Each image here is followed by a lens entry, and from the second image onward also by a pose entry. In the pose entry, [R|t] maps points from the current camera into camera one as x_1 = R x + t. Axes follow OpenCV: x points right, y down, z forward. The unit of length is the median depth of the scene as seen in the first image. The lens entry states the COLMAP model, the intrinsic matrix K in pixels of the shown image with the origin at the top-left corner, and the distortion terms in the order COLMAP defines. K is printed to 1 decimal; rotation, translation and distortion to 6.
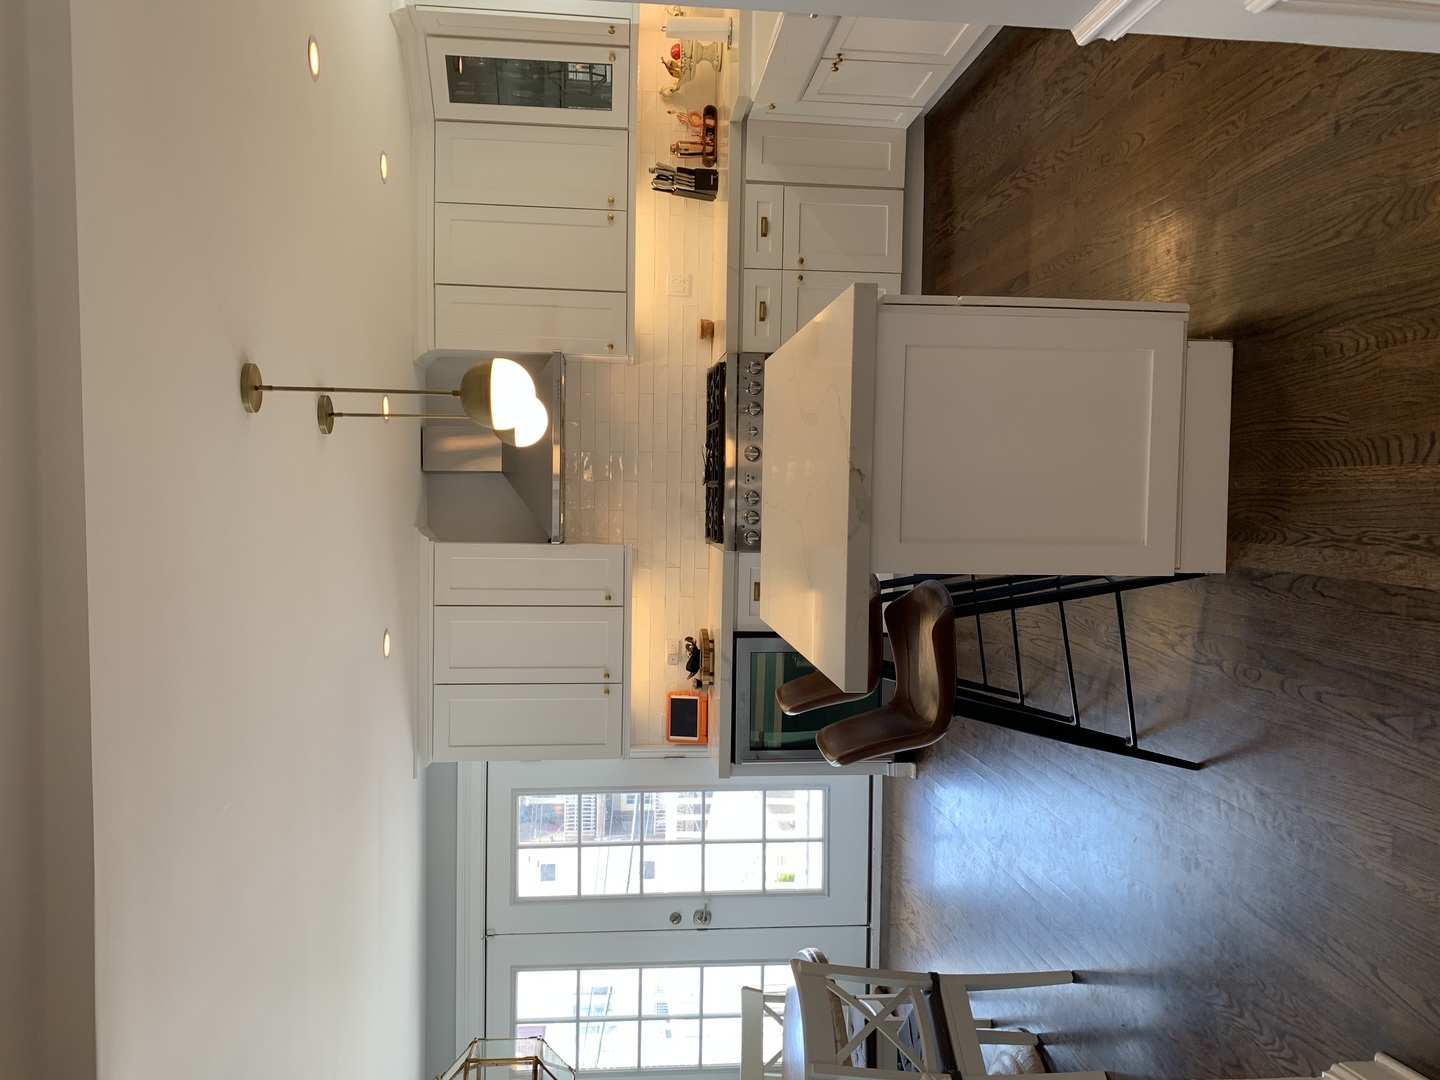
lens RADIAL K [[1113.2, 0, 720.0], [0, 1113.2, 540.0], [0, 0, 1]] dist [0.023022, -0.004524]
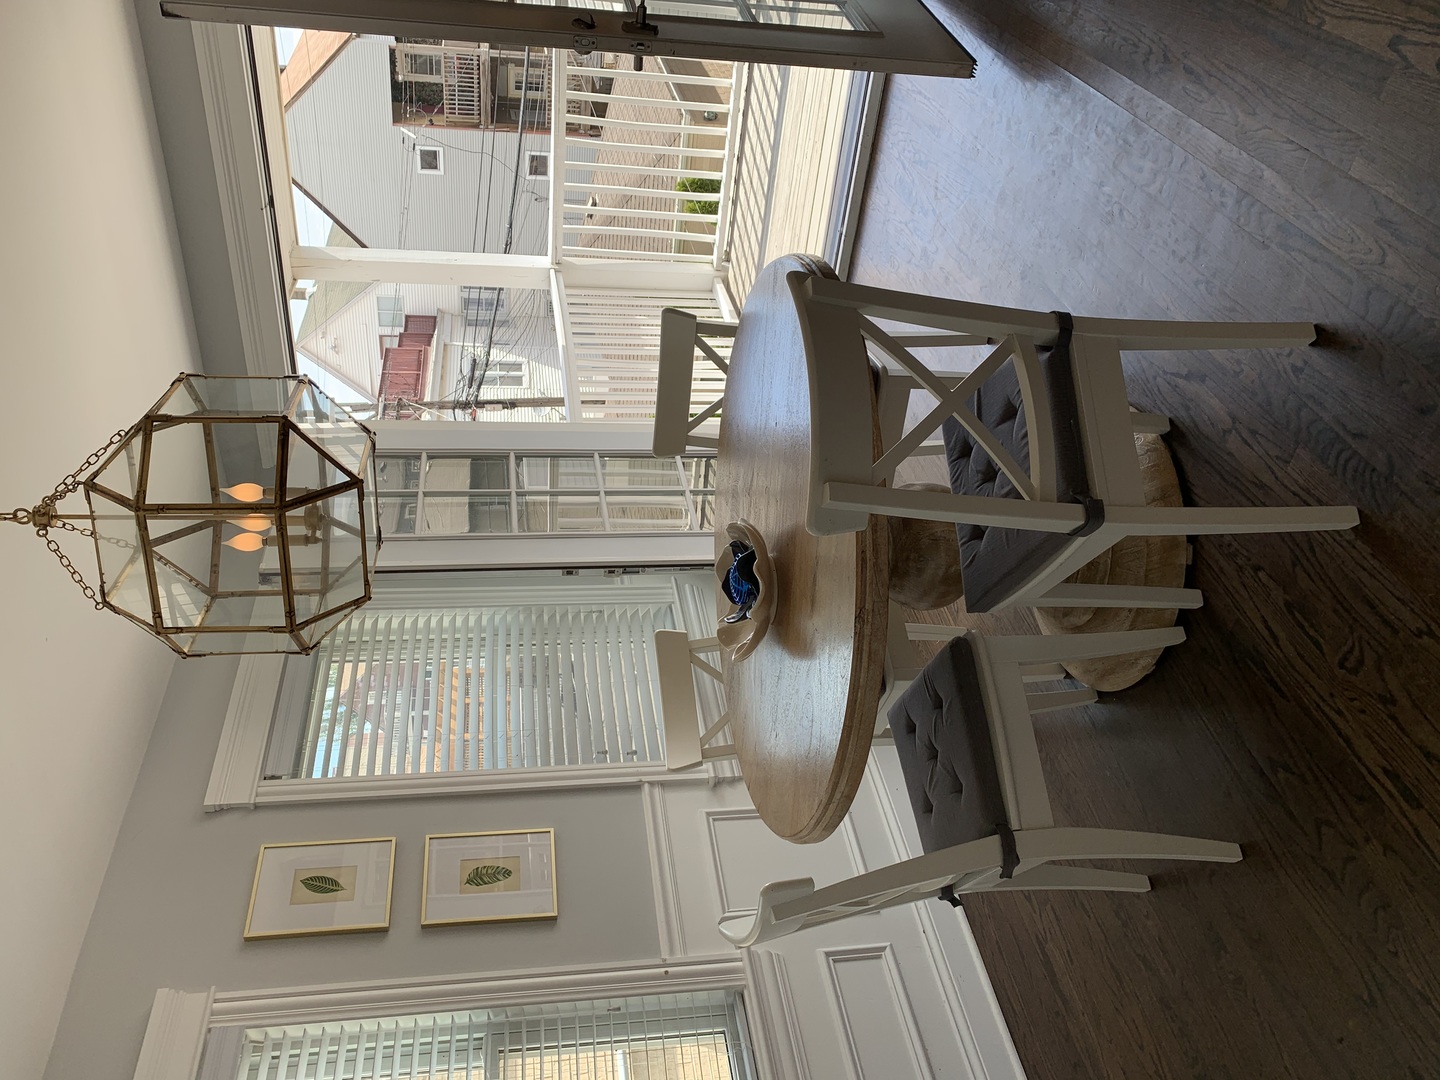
lens RADIAL K [[1113.2, 0, 720.0], [0, 1113.2, 540.0], [0, 0, 1]] dist [0.023022, -0.004524]
pose [[0.993939, 0.034585, 0.104346, -0.004668], [-0.087490, 0.823590, 0.560398, 0.102354], [-0.066557, -0.566131, 0.821624, 0.271981]]
